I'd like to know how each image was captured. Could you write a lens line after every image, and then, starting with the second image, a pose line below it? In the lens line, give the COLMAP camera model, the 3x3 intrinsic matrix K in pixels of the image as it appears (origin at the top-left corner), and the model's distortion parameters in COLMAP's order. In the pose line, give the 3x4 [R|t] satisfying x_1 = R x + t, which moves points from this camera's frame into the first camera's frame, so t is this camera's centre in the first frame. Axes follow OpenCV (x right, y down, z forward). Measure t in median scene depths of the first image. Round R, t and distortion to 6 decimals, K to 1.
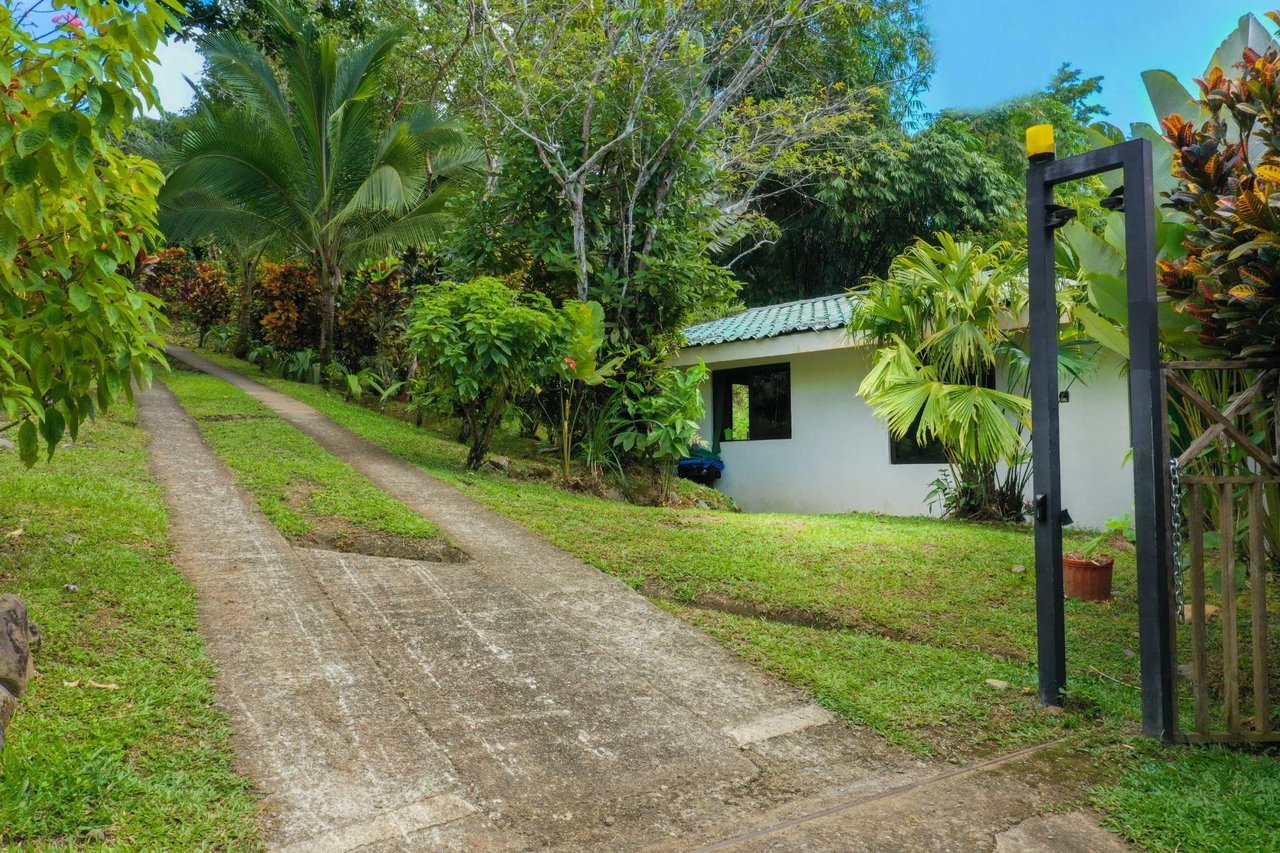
lens RADIAL K [[1074.1, 0, 640.0], [0, 1074.1, 426.5], [0, 0, 1]] dist [0.013561, 0.012611]
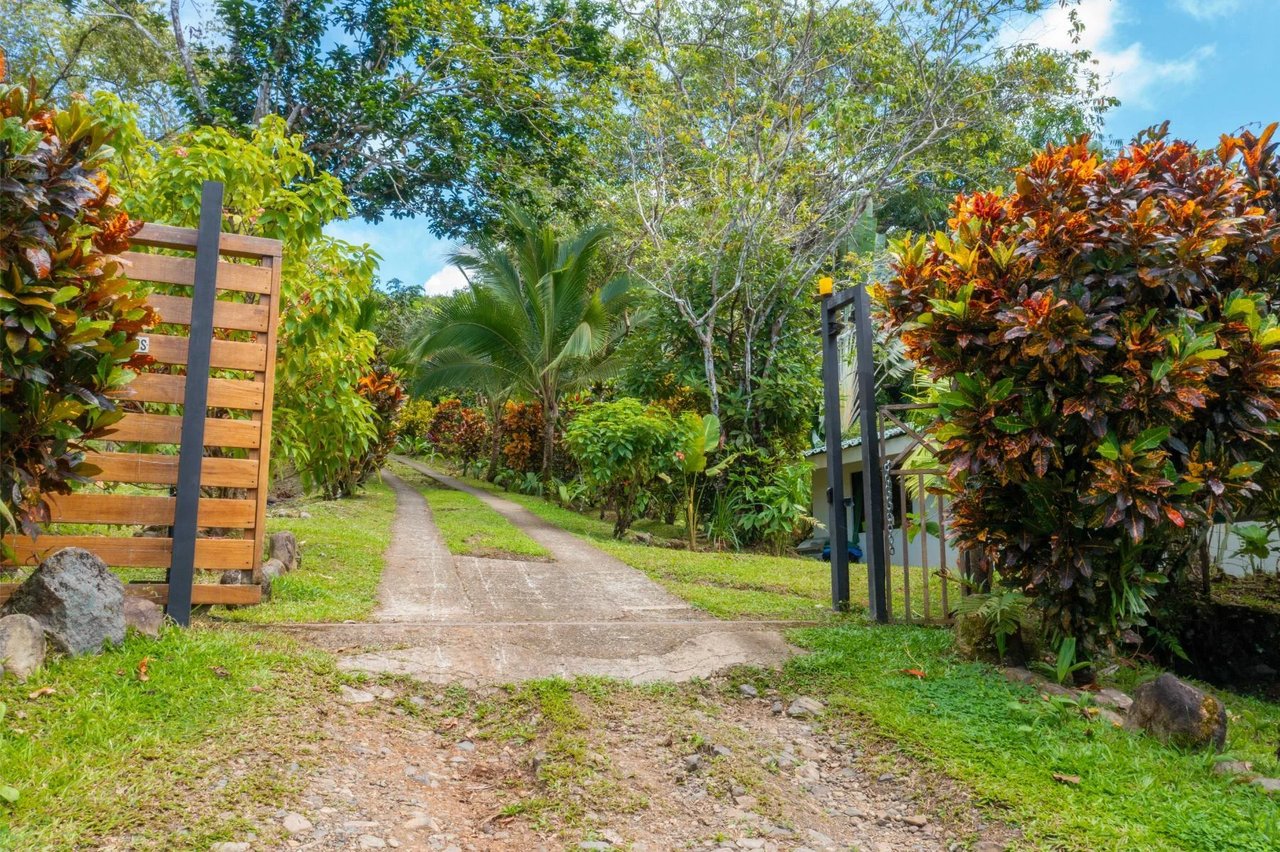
lens RADIAL K [[1074.1, 0, 640.0], [0, 1074.1, 426.0], [0, 0, 1]] dist [0.013561, 0.012611]
pose [[0.967593, -0.043384, -0.248760, 0.179842], [0.010236, 0.991060, -0.133027, 0.066734], [0.252307, 0.126170, 0.959386, -0.257218]]
